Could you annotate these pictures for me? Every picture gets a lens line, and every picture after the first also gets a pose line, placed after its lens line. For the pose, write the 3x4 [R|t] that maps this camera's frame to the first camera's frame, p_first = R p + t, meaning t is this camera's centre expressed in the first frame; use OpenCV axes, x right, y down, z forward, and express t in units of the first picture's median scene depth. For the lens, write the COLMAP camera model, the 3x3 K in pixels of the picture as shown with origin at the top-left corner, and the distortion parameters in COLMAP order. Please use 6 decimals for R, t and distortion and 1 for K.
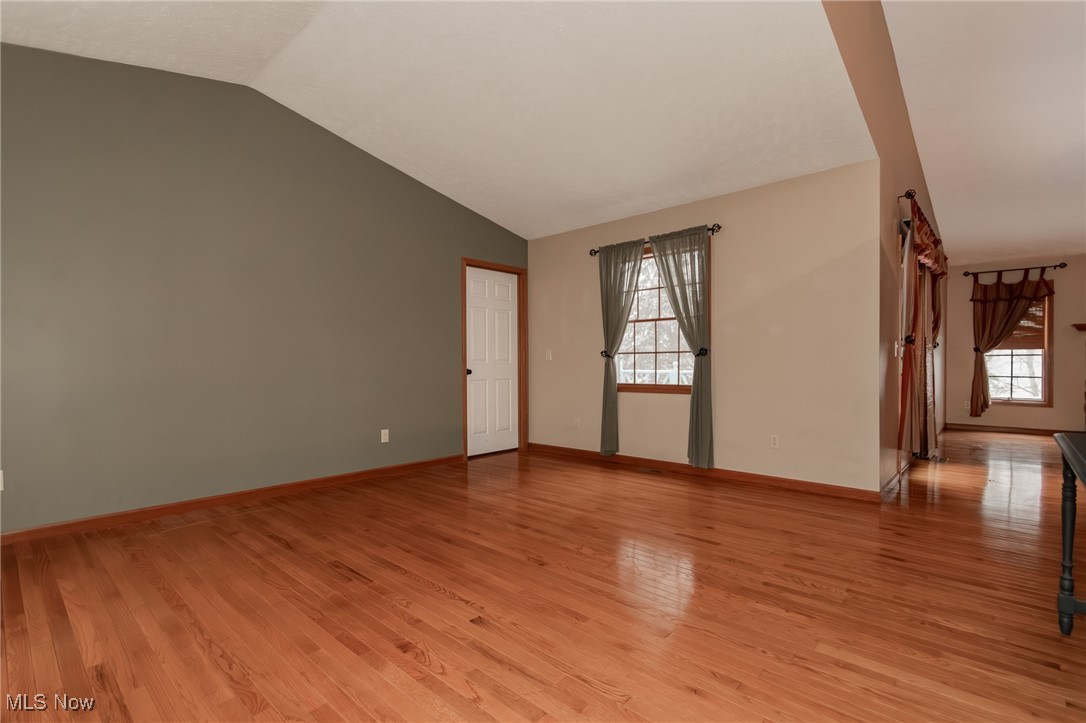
lens RADIAL K [[505.8, 0, 540.9], [0, 505.8, 368.3], [0, 0, 1]] dist [0.011750, -0.007929]
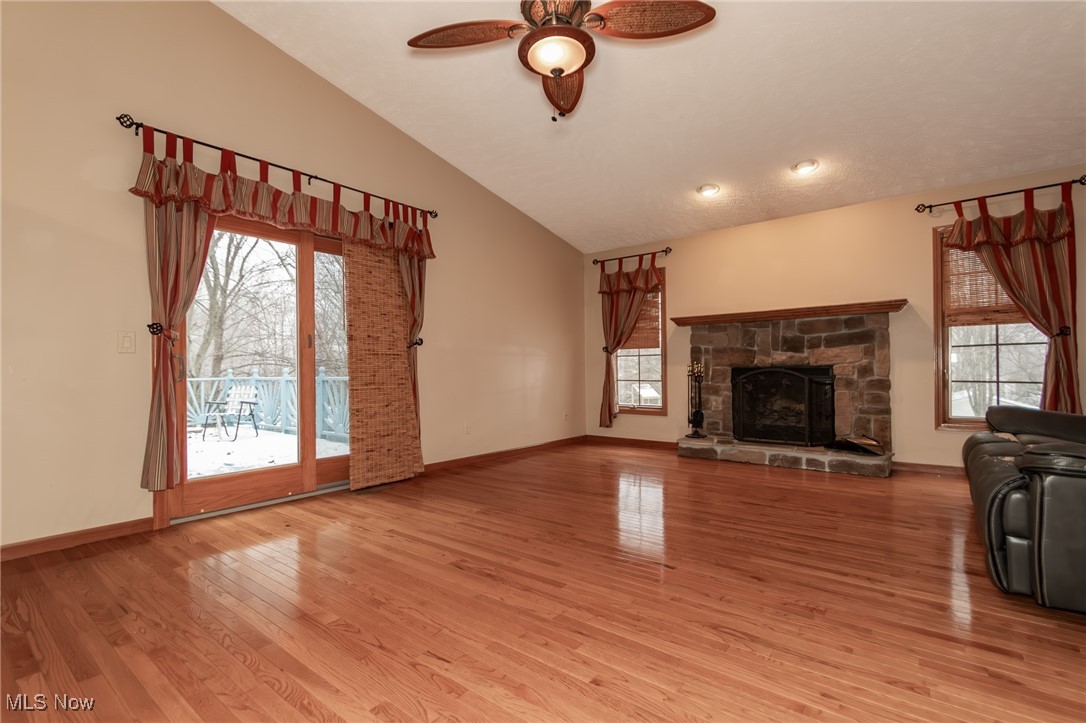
lens RADIAL K [[505.8, 0, 540.3], [0, 505.8, 368.6], [0, 0, 1]] dist [0.011750, -0.007929]
pose [[0.997829, -0.009320, 0.065201, 0.956145], [0.010409, 0.999812, -0.016388, 0.012119], [-0.065036, 0.017031, 0.997738, 0.205910]]
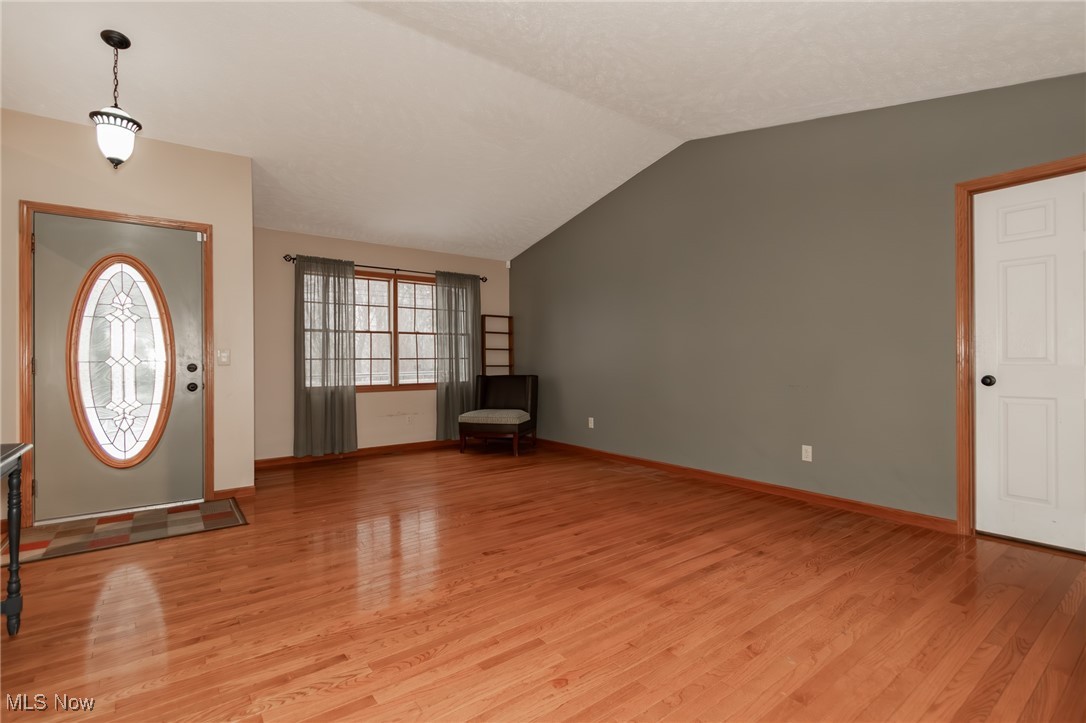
lens RADIAL K [[505.8, 0, 538.6], [0, 505.8, 362.5], [0, 0, 1]] dist [0.011750, -0.007929]
pose [[-0.195251, 0.005565, -0.980738, 0.494892], [-0.001507, 0.999981, 0.005974, -0.015509], [0.980752, 0.002644, -0.195239, 0.621837]]
